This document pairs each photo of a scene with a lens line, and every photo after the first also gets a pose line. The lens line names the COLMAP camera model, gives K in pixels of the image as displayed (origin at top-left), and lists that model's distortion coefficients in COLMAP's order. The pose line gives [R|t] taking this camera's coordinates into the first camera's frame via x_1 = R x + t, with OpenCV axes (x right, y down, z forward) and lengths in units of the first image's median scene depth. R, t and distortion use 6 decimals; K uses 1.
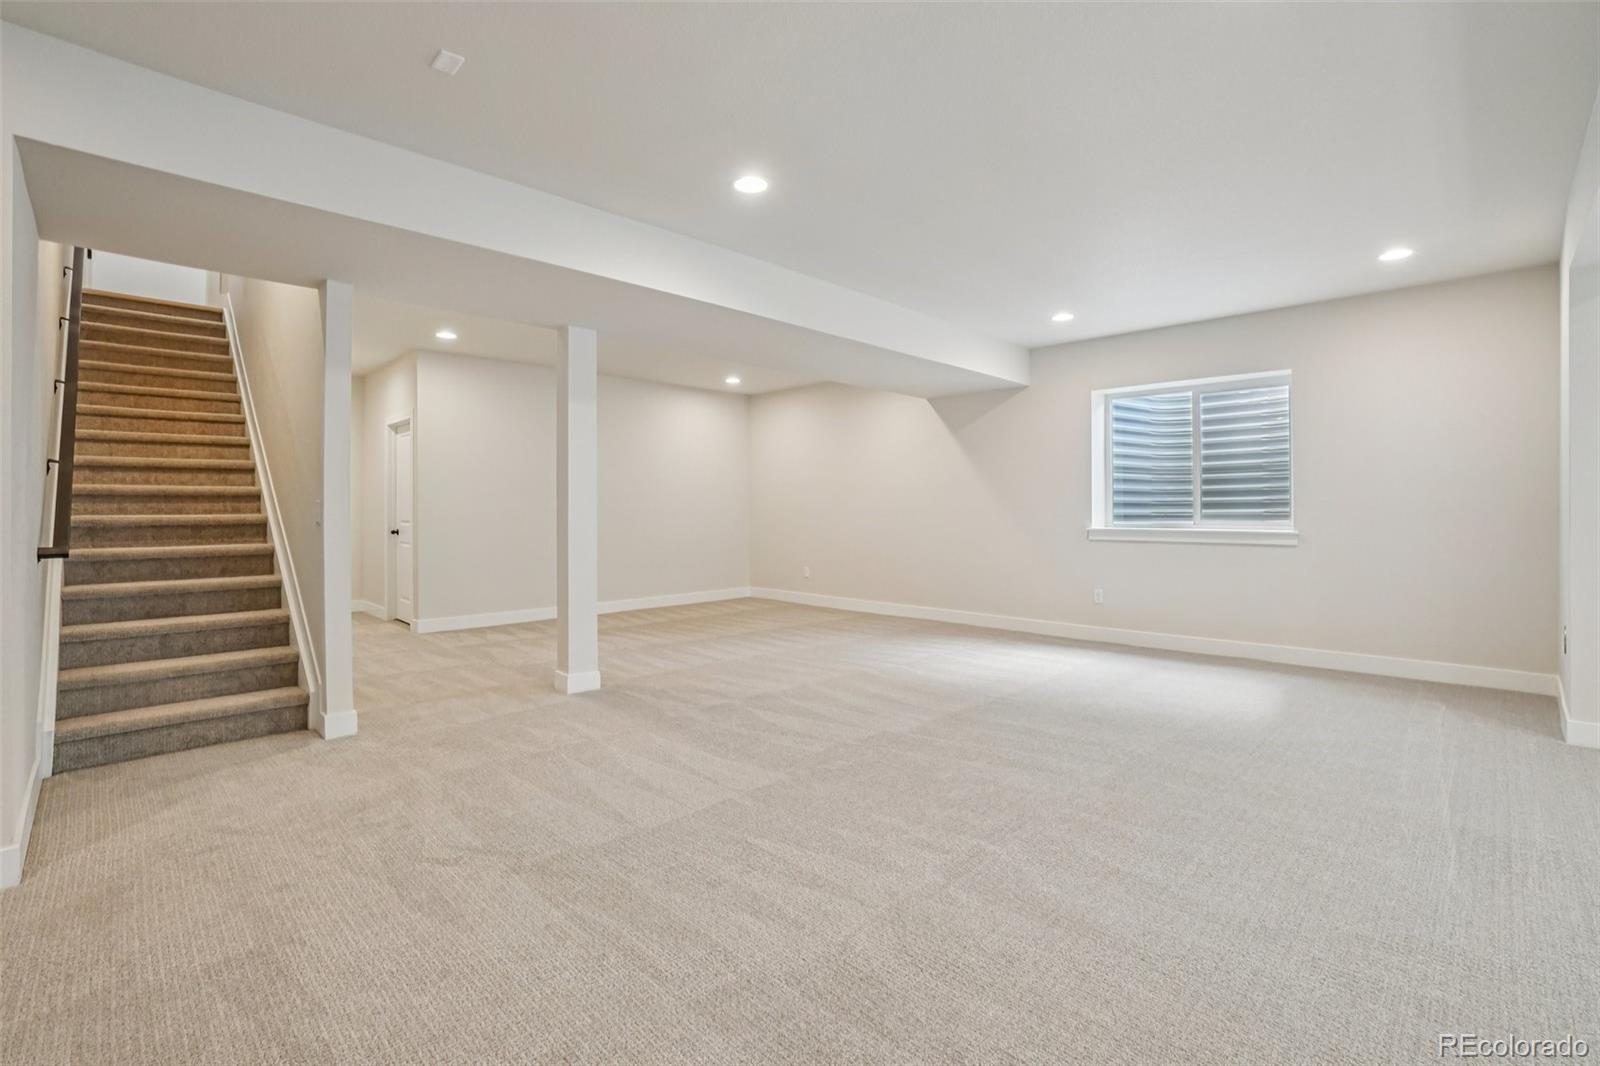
lens RADIAL K [[723.2, 0, 792.8], [0, 723.2, 528.2], [0, 0, 1]] dist [-0.017332, 0.000344]
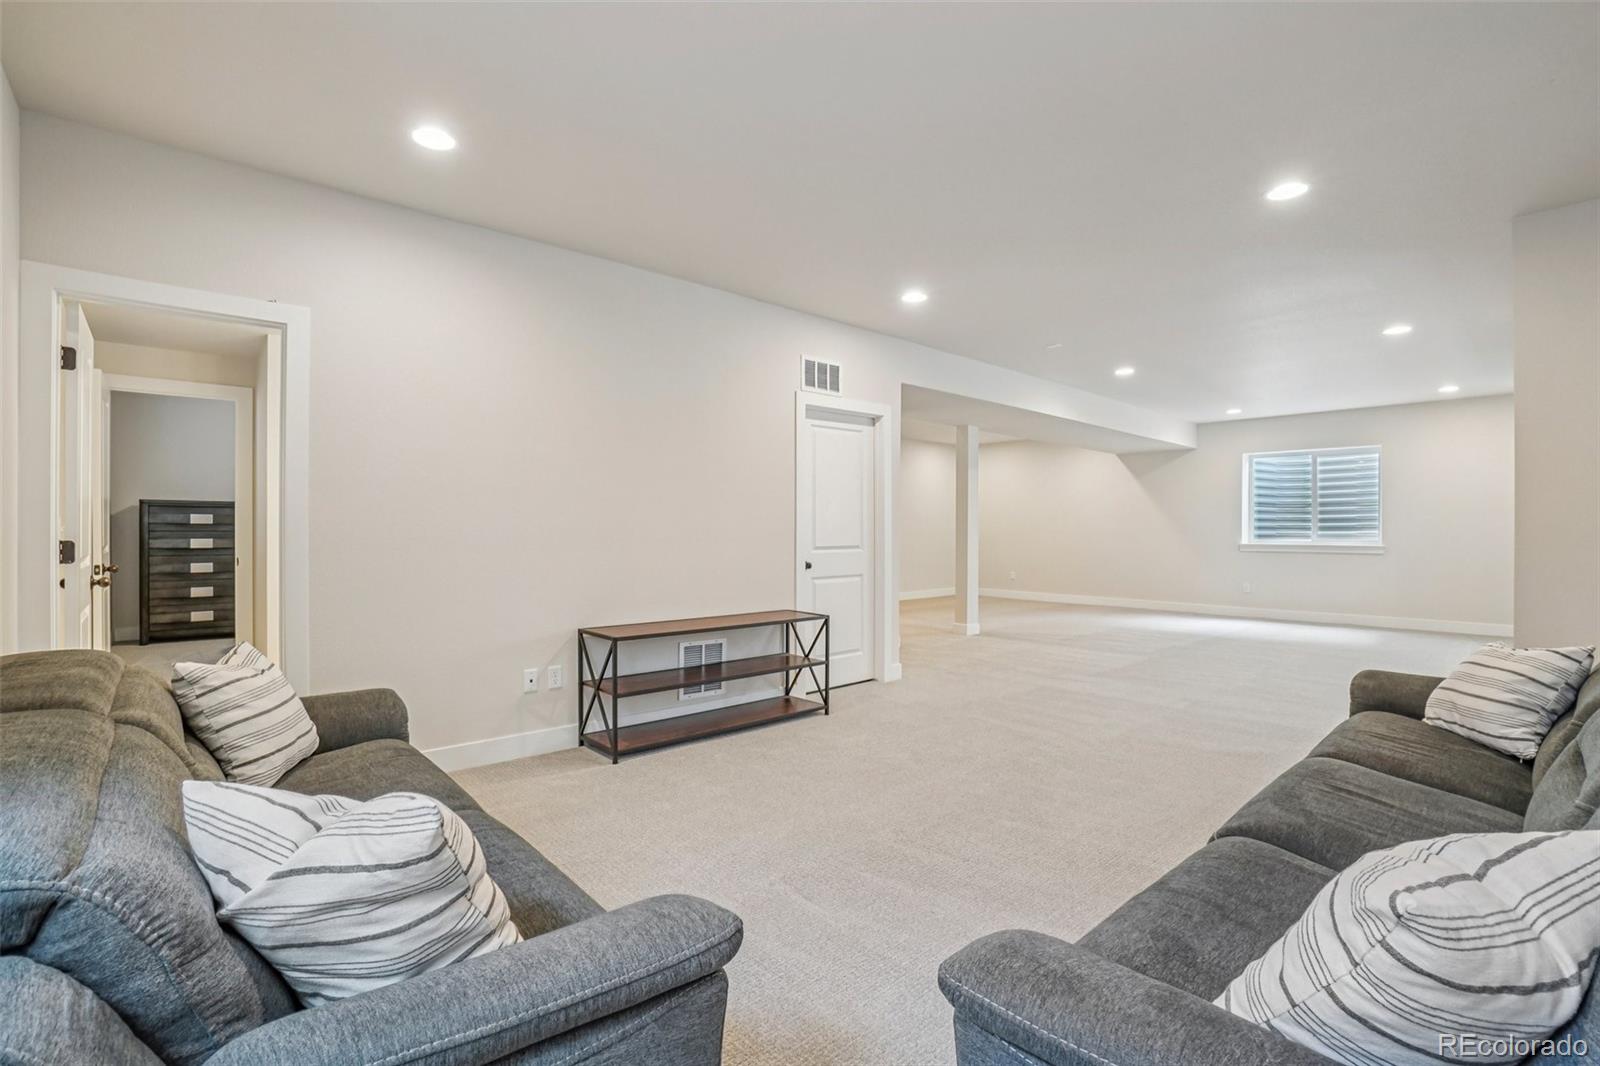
lens RADIAL K [[723.2, 0, 792.8], [0, 723.2, 528.2], [0, 0, 1]] dist [-0.017332, 0.000344]
pose [[0.999305, 0.003190, -0.037153, -0.468012], [-0.004161, 0.999651, -0.026069, 0.011494], [0.037057, 0.026205, 0.998970, -0.536328]]
